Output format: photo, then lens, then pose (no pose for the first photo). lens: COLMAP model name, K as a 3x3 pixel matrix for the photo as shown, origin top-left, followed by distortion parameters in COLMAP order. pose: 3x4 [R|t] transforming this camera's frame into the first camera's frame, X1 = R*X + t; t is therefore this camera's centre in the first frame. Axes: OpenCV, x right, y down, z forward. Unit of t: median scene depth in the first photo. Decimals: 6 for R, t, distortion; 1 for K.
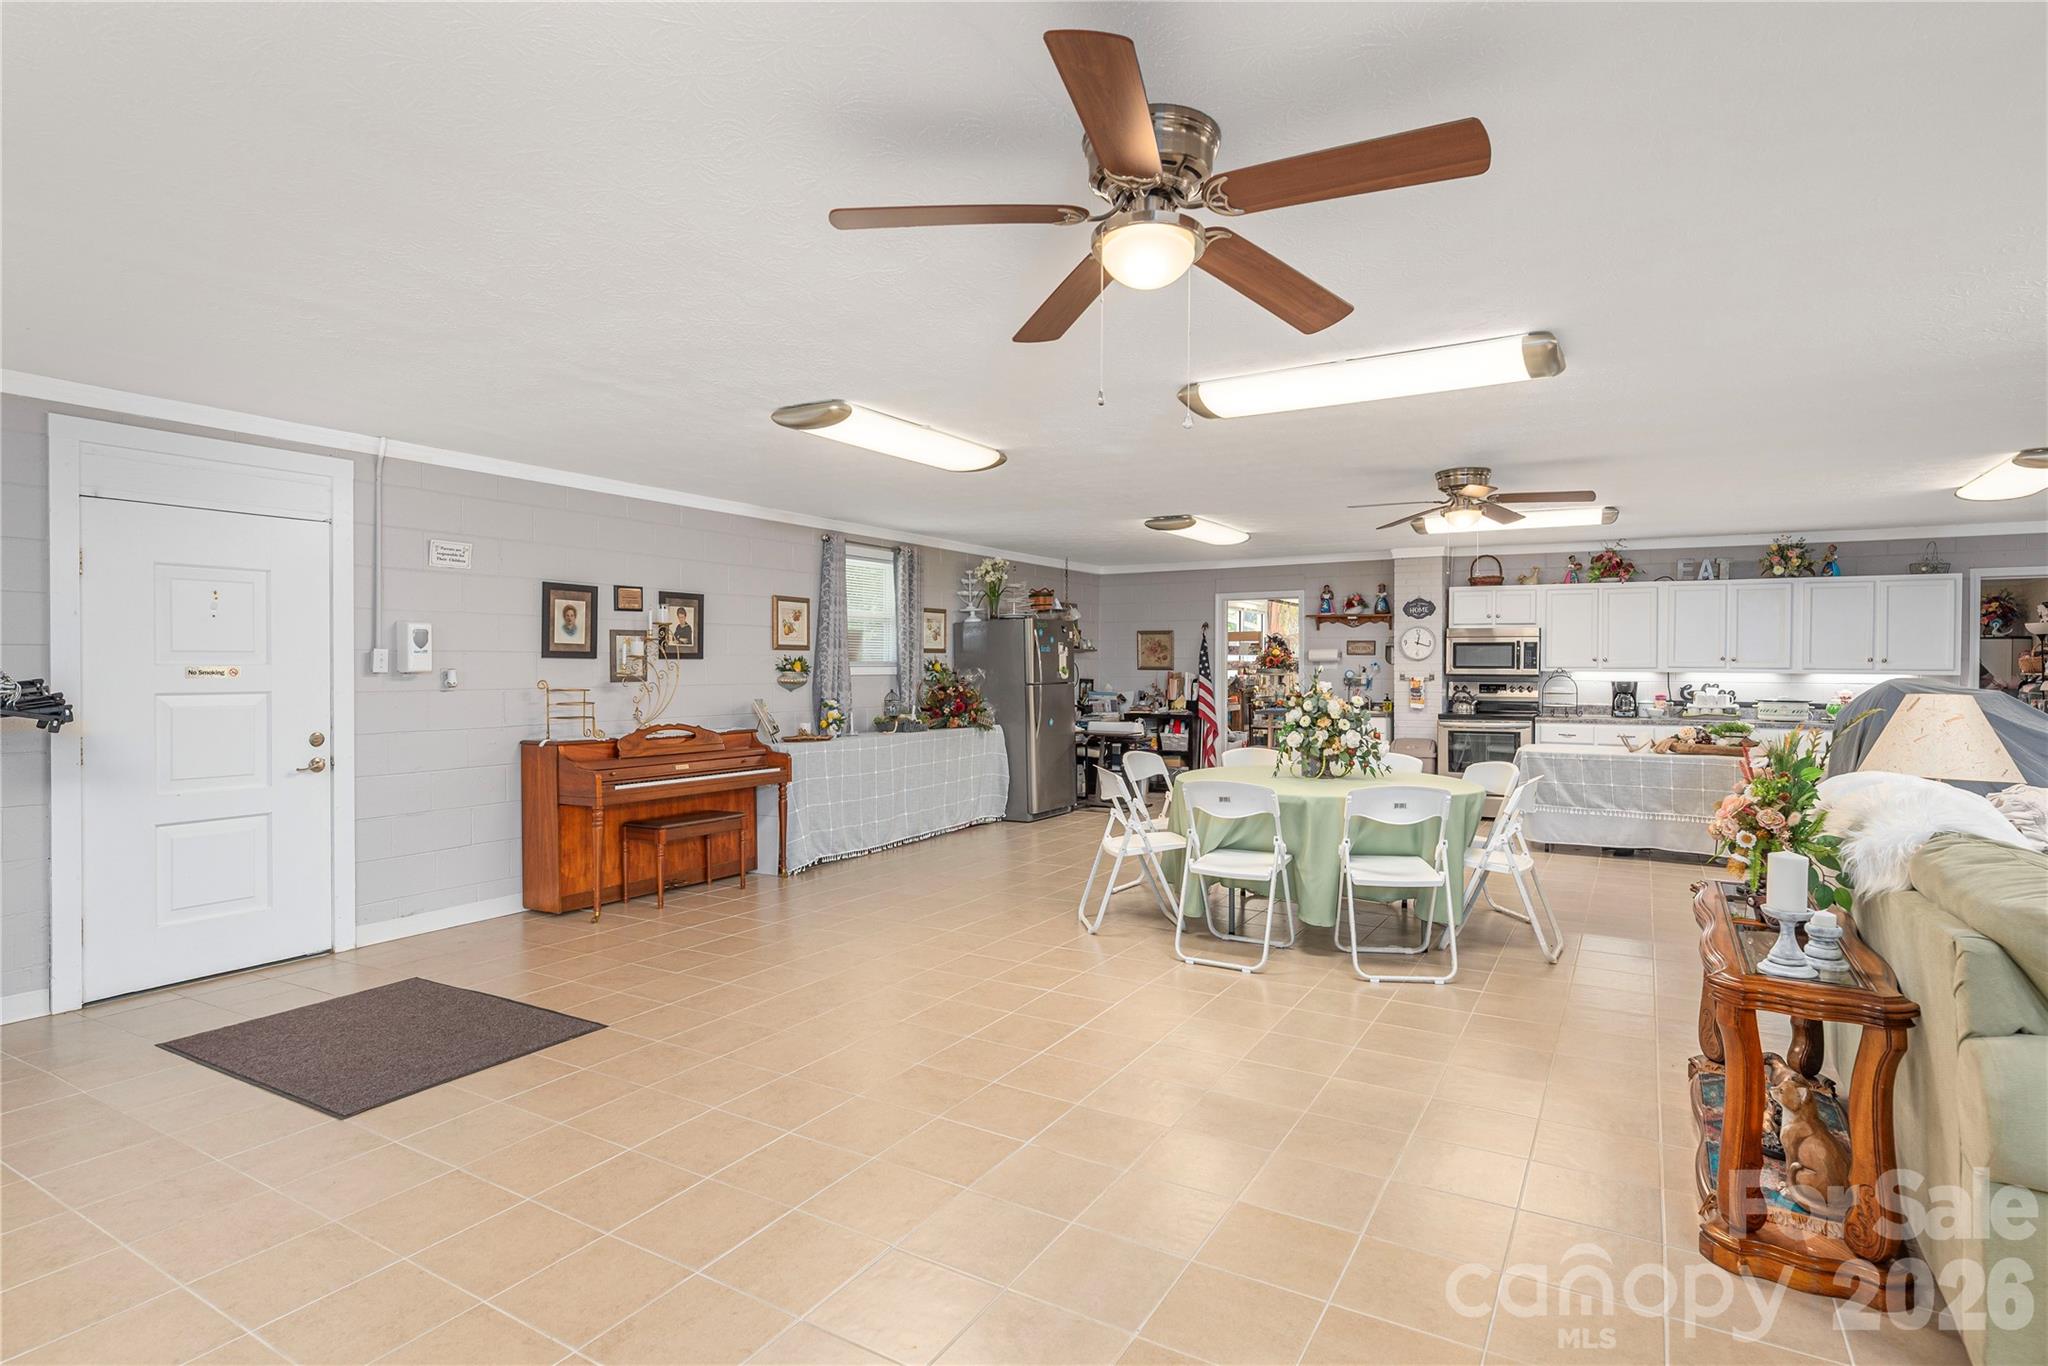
lens RADIAL K [[1042.6, 0, 1023.0], [0, 1042.6, 673.1], [0, 0, 1]] dist [-0.000572, -0.000430]
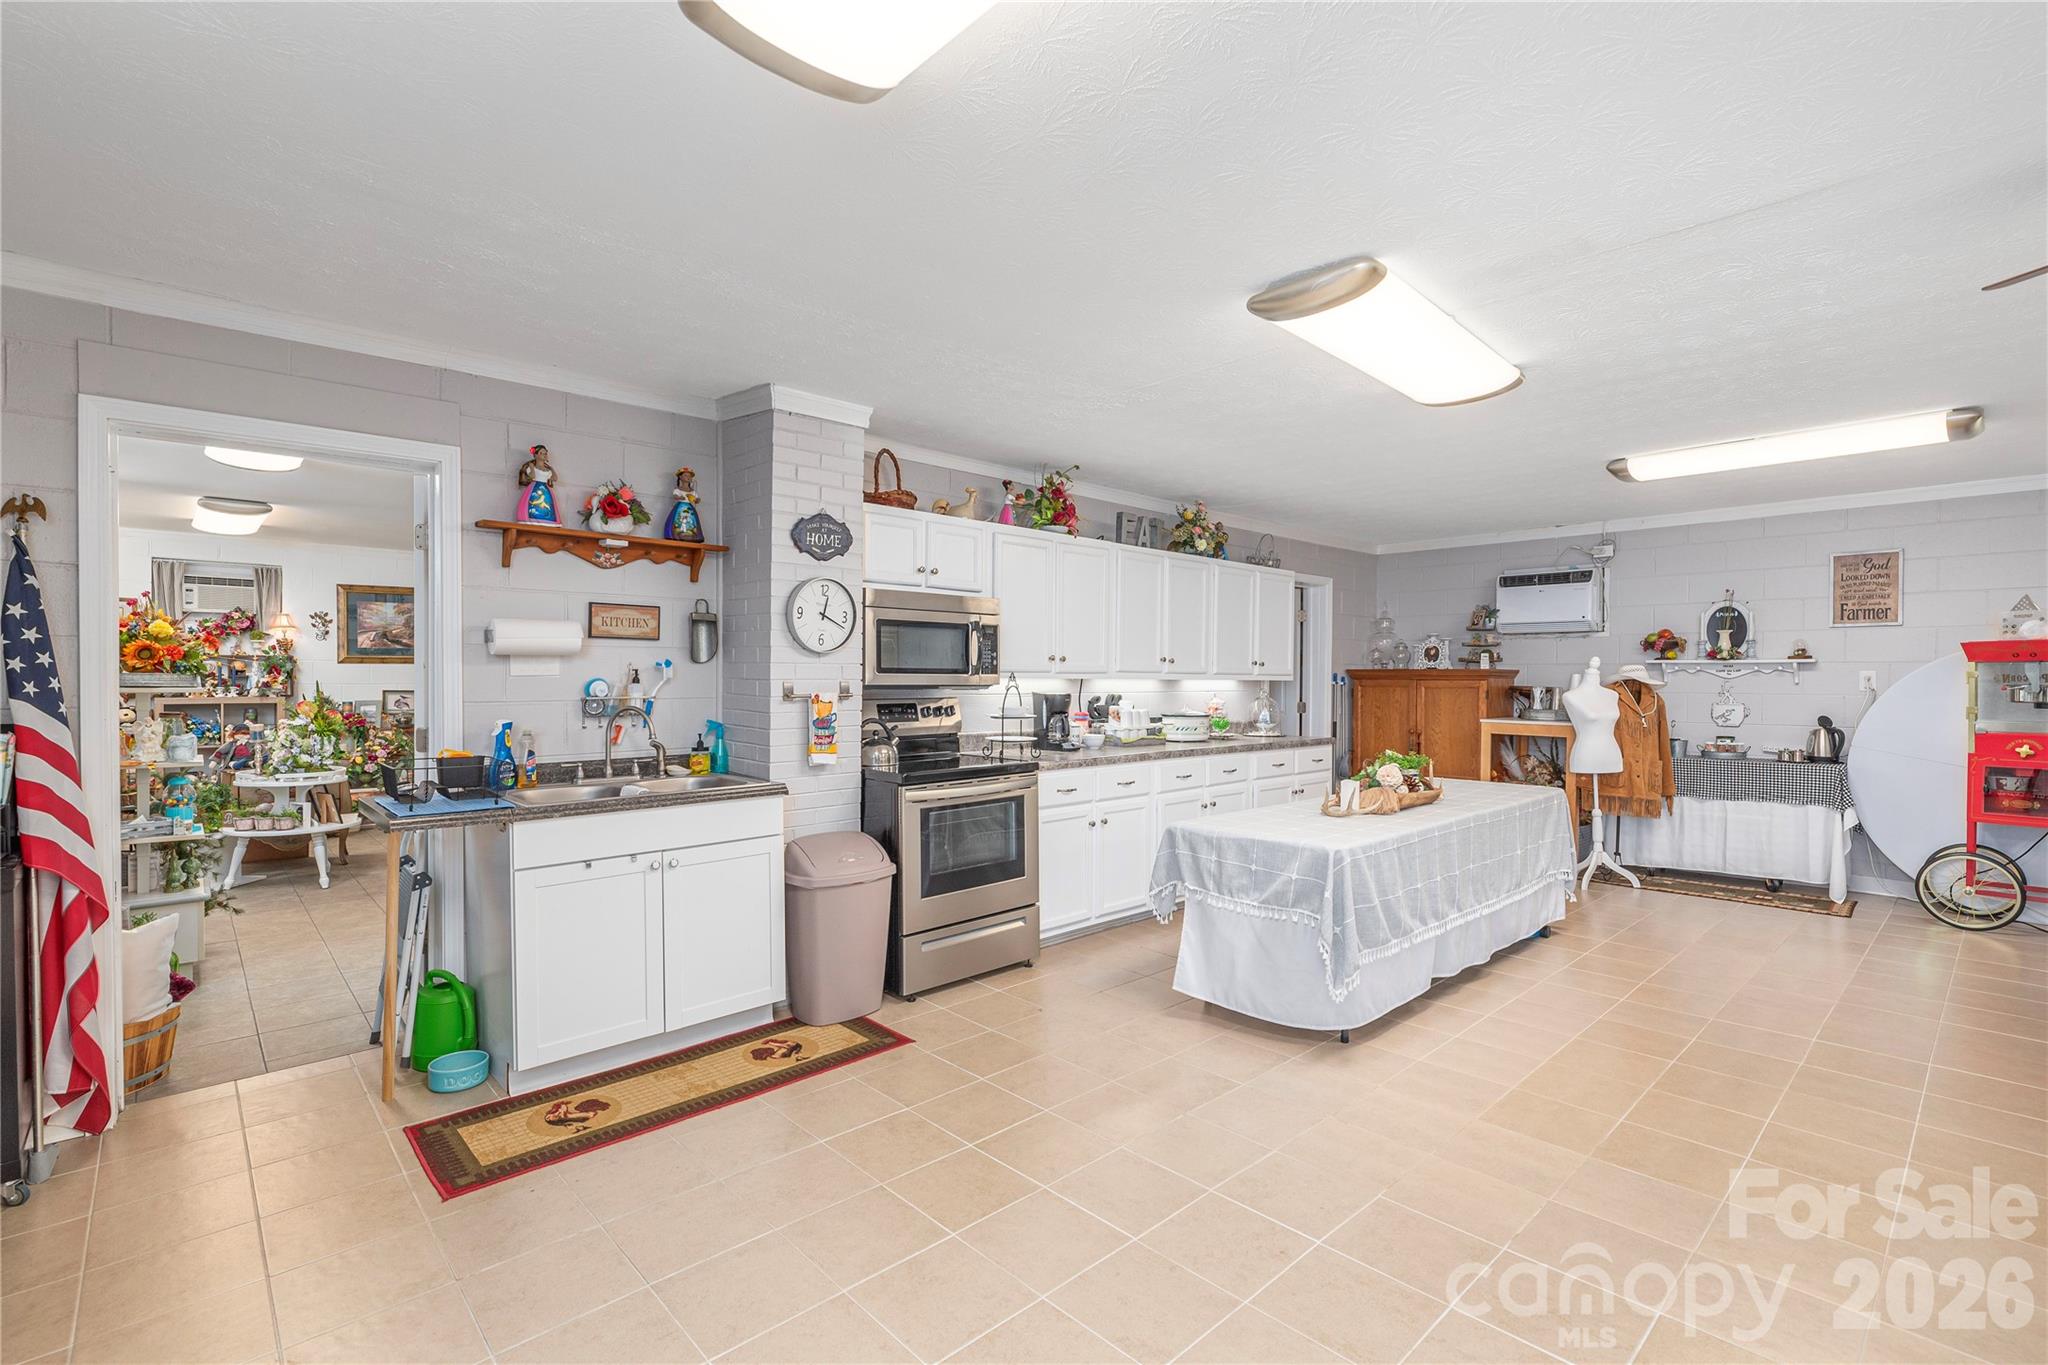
lens RADIAL K [[928.0, 0, 1019.1], [0, 928.0, 688.0], [0, 0, 1]] dist [-0.000028, -0.000048]
pose [[0.287294, -0.015025, 0.957725, 0.028839], [0.004228, 0.999887, 0.014418, -0.003611], [-0.957833, -0.000093, 0.287325, 0.816563]]
